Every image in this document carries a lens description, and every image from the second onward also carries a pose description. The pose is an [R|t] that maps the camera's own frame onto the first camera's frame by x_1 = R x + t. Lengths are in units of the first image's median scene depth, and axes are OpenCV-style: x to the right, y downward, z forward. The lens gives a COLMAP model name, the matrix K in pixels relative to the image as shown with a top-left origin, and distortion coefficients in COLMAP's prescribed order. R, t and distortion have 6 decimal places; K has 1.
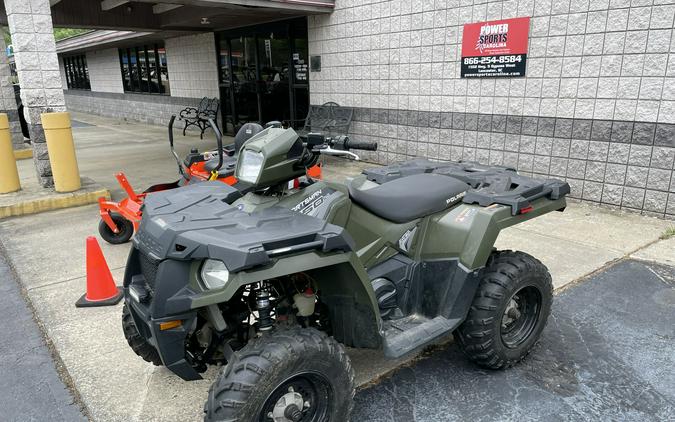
lens RADIAL K [[508.0, 0, 345.7], [0, 508.0, 251.3], [0, 0, 1]] dist [0.081674, -0.119604]
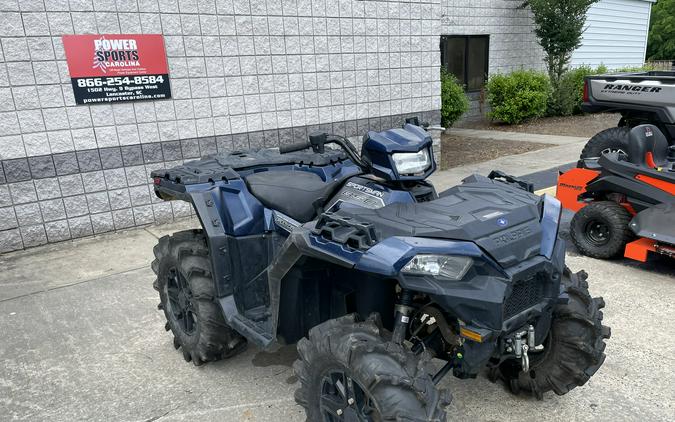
lens RADIAL K [[508.0, 0, 345.7], [0, 508.0, 251.3], [0, 0, 1]] dist [0.081674, -0.119604]
pose [[0.010076, -0.305151, 0.952251, -0.593380], [0.373290, 0.884602, 0.279523, -0.227742], [-0.927660, 0.352650, 0.122823, 0.663821]]
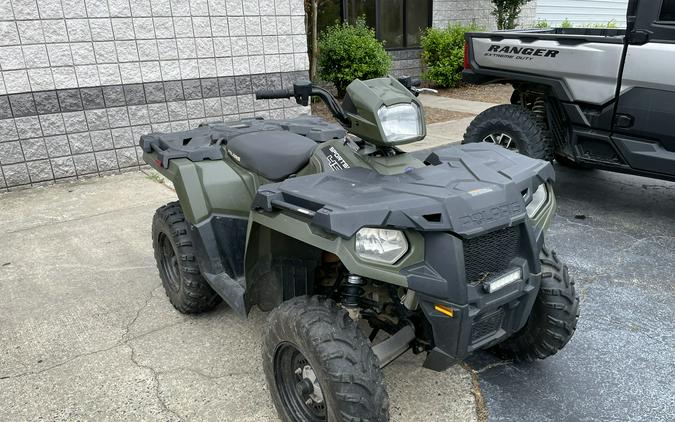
lens RADIAL K [[506.8, 0, 346.4], [0, 506.8, 255.1], [0, 0, 1]] dist [0.084112, -0.113010]
pose [[0.015090, -0.388229, 0.921439, -0.385403], [0.349986, 0.865298, 0.358843, -0.113619], [-0.936633, 0.317076, 0.148933, 0.358399]]
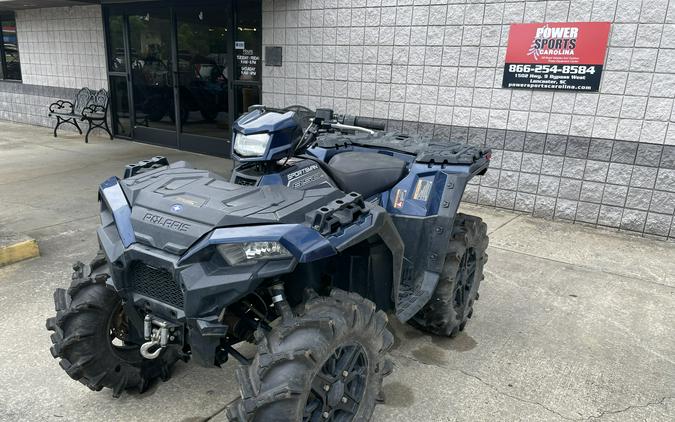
lens RADIAL K [[513.9, 0, 336.1], [0, 513.9, 243.3], [0, 0, 1]] dist [0.087552, -0.127490]
pose [[0.954988, -0.038139, 0.294183, -0.309005], [0.040582, 0.999174, -0.002201, -0.102892], [-0.293856, 0.014040, 0.955747, 0.300632]]
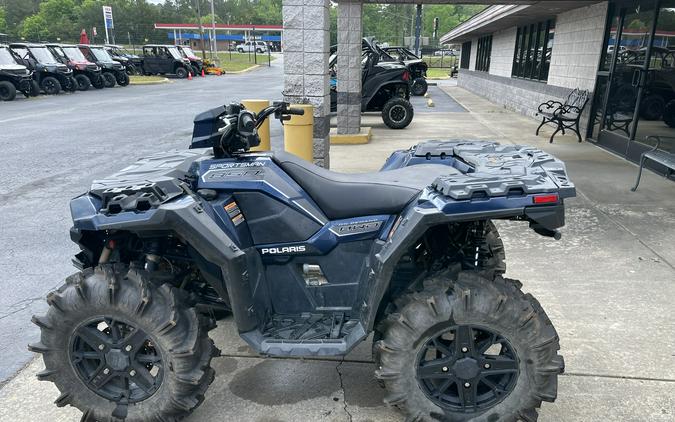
lens RADIAL K [[506.8, 0, 346.4], [0, 506.8, 255.1], [0, 0, 1]] dist [0.084112, -0.113010]
pose [[0.714242, 0.268607, -0.646304, 0.085233], [-0.242689, 0.961181, 0.131273, -0.158585], [0.656476, 0.063090, 0.751704, 0.433219]]
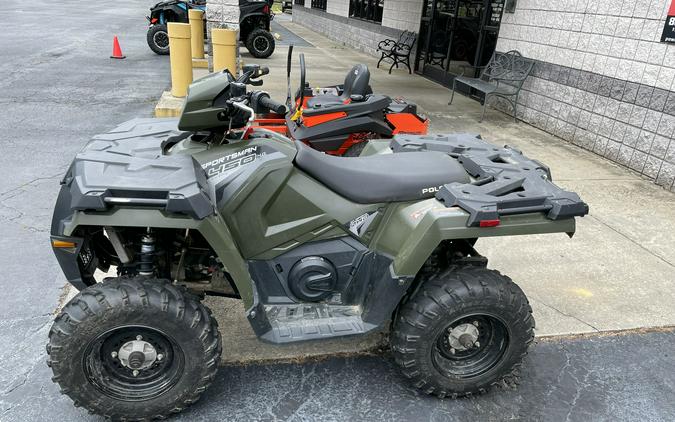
lens RADIAL K [[506.8, 0, 346.4], [0, 506.8, 255.1], [0, 0, 1]] dist [0.084112, -0.113010]
pose [[0.893421, 0.271117, -0.358182, 0.176363], [-0.226992, 0.960522, 0.160850, -0.043234], [0.387651, -0.062402, 0.919692, 0.073535]]
